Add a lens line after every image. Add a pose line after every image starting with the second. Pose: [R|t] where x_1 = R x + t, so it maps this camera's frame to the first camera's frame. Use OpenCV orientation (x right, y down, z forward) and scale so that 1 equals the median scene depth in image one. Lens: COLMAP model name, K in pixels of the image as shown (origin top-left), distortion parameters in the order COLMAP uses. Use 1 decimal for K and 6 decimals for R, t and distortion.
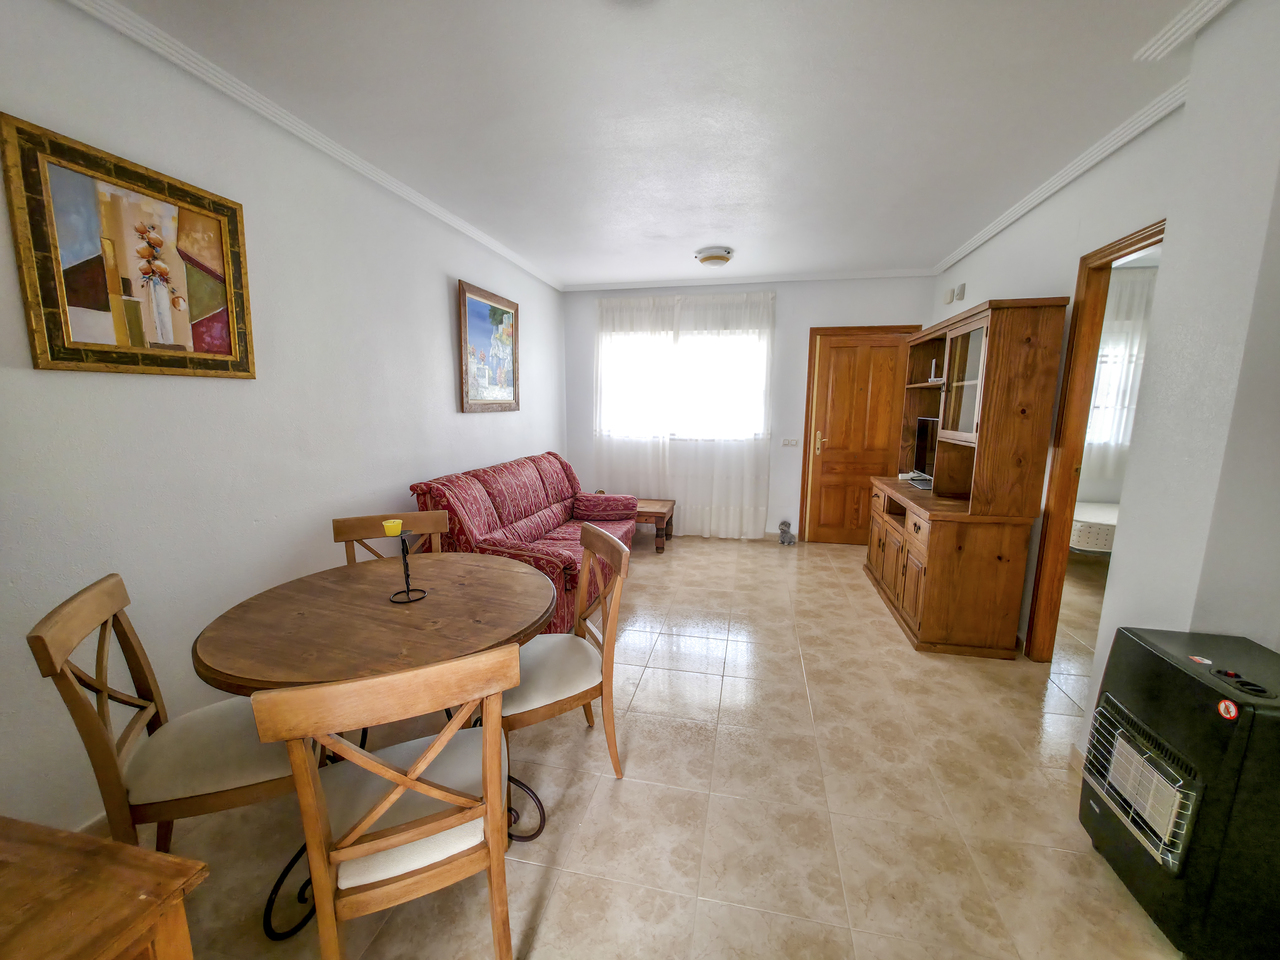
lens RADIAL K [[508.3, 0, 642.4], [0, 508.3, 486.5], [0, 0, 1]] dist [-0.001229, -0.000849]
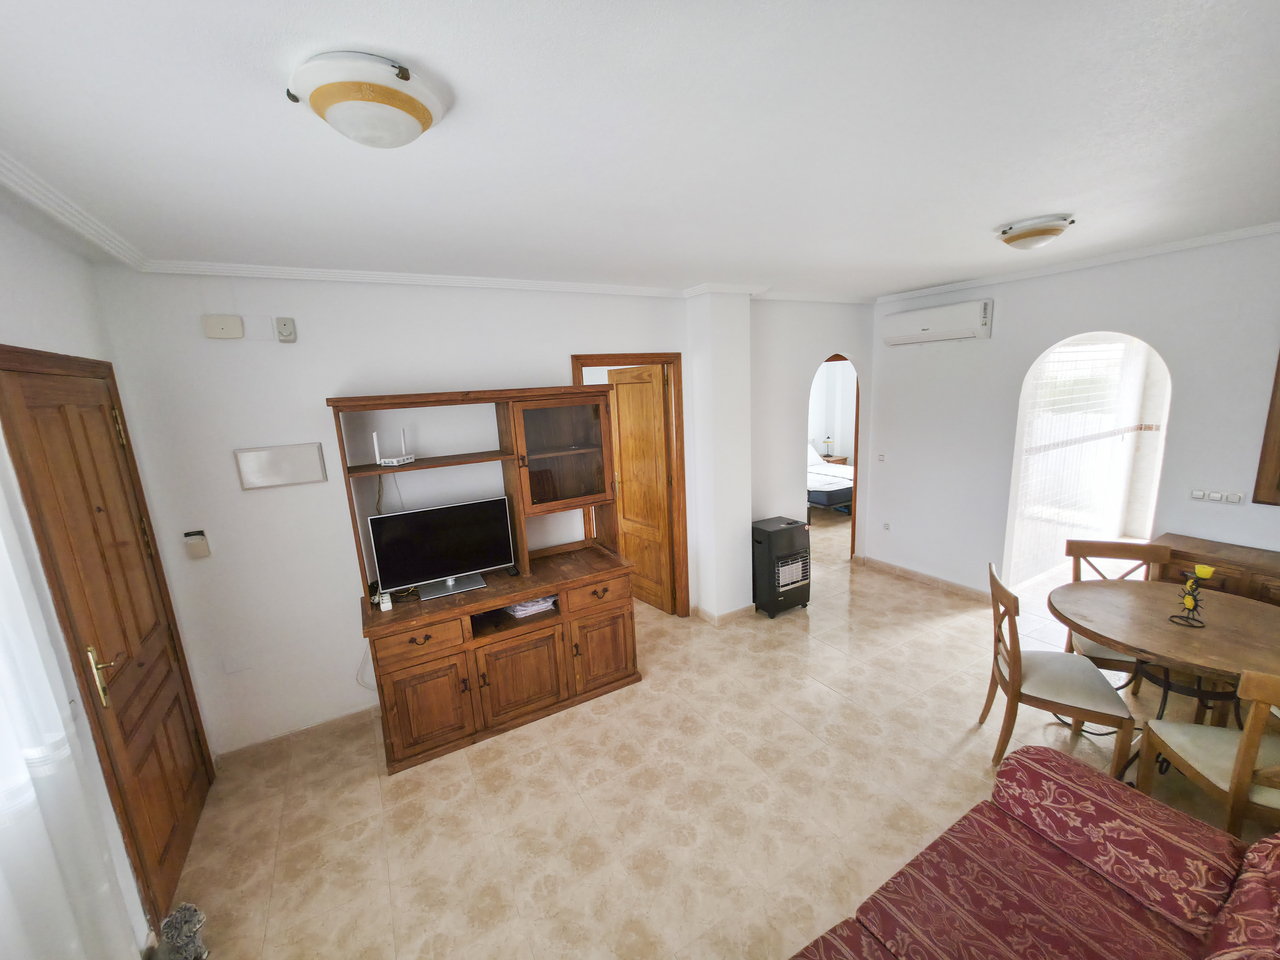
lens RADIAL K [[508.3, 0, 642.4], [0, 508.3, 486.5], [0, 0, 1]] dist [-0.001229, -0.000849]
pose [[-0.677051, -0.114259, 0.727012, -0.209760], [0.163938, 0.939636, 0.300347, -0.368780], [-0.717444, 0.322535, -0.617450, 1.342272]]
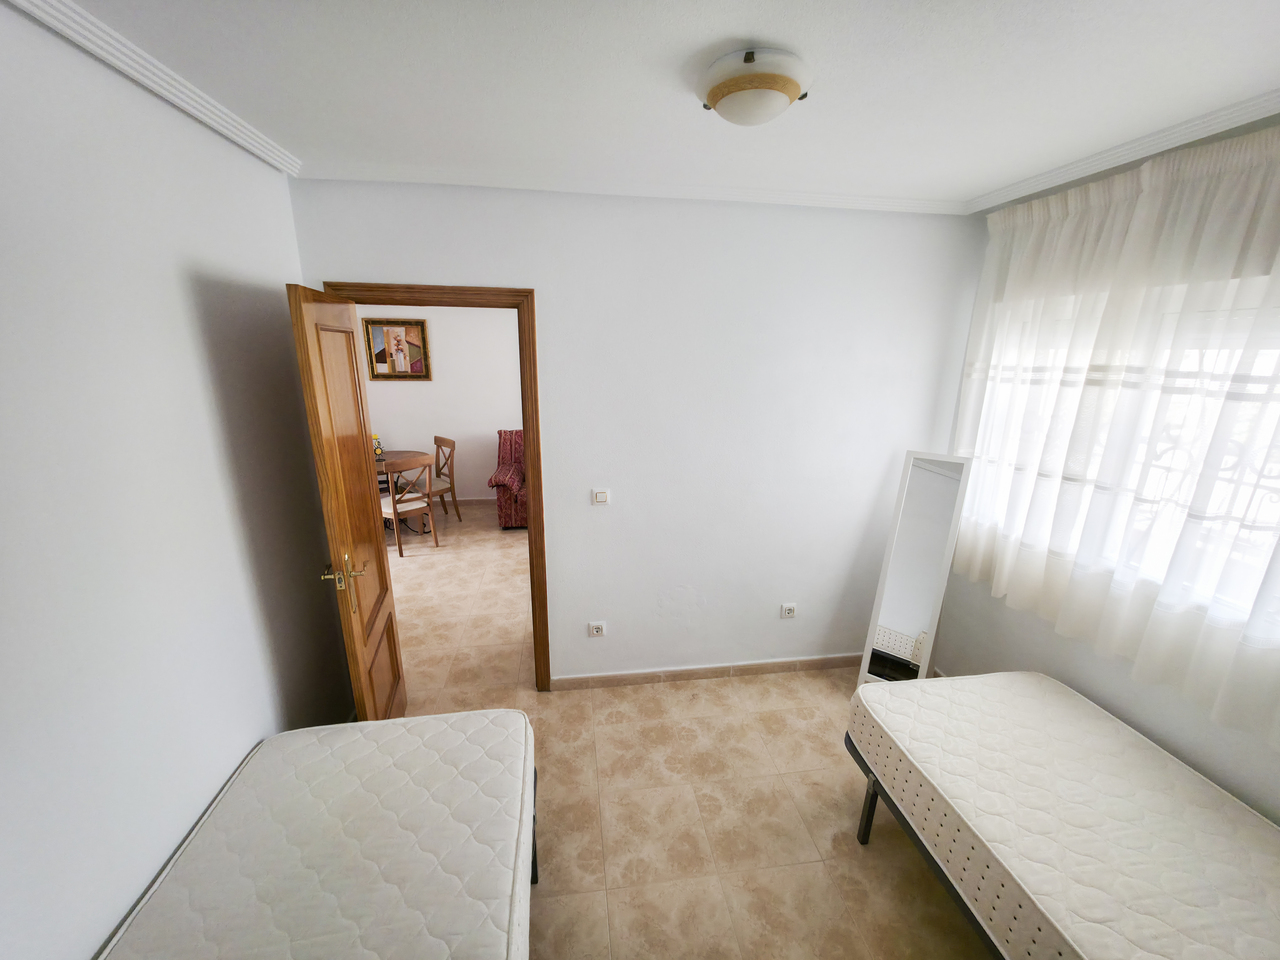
lens RADIAL K [[508.3, 0, 642.4], [0, 508.3, 486.5], [0, 0, 1]] dist [-0.001229, -0.000849]
pose [[0.354653, 0.244511, -0.902461, 1.393011], [-0.164865, 0.966431, 0.197054, -0.236649], [0.920348, 0.078899, 0.383059, 0.630706]]
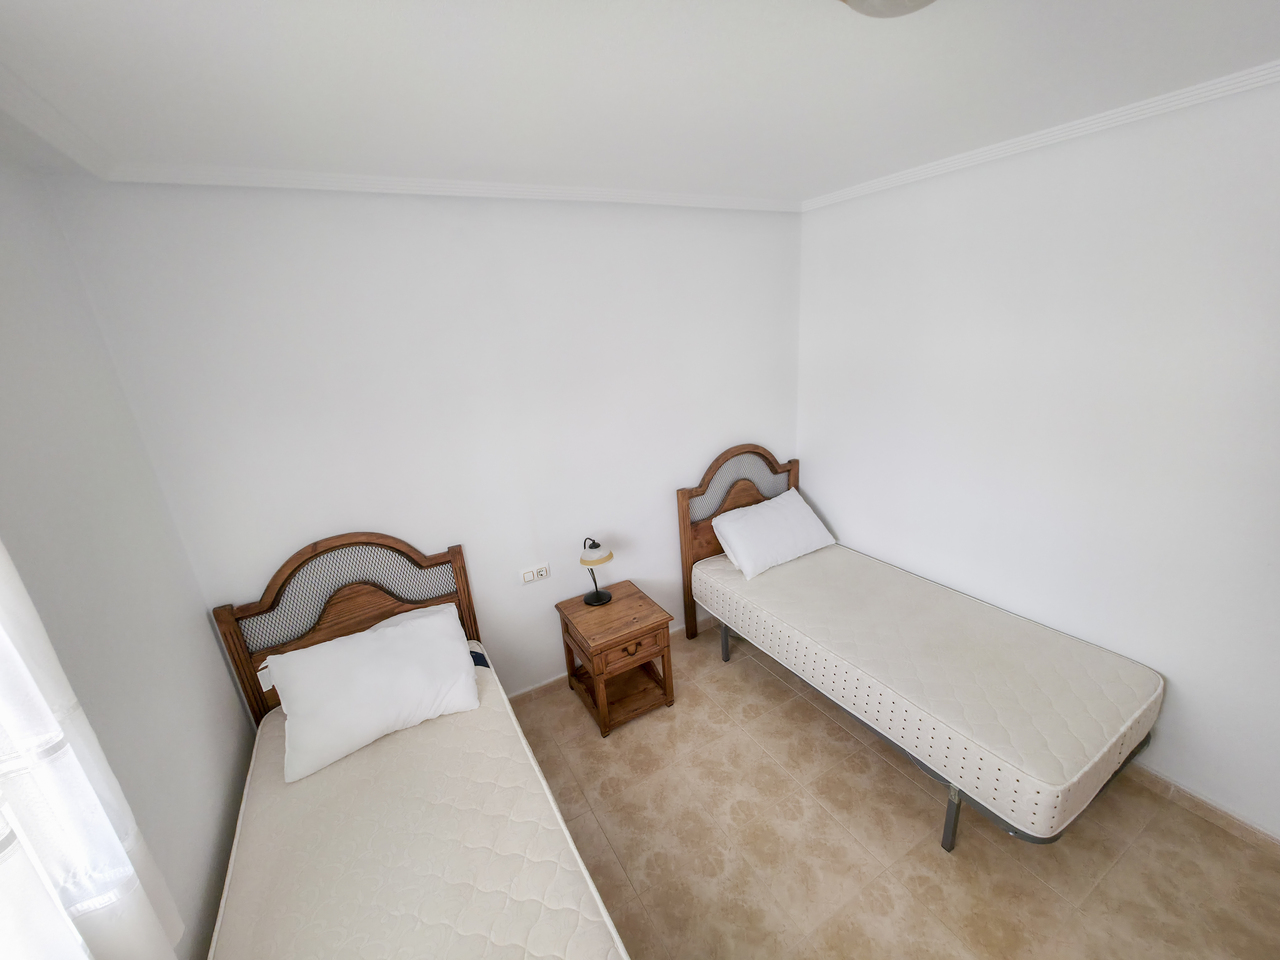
lens RADIAL K [[508.3, 0, 642.4], [0, 508.3, 486.5], [0, 0, 1]] dist [-0.001229, -0.000849]
pose [[-0.669168, -0.192143, 0.717841, 0.867716], [0.188137, 0.890717, 0.413797, -0.363985], [-0.718901, 0.411952, -0.559890, 1.157867]]
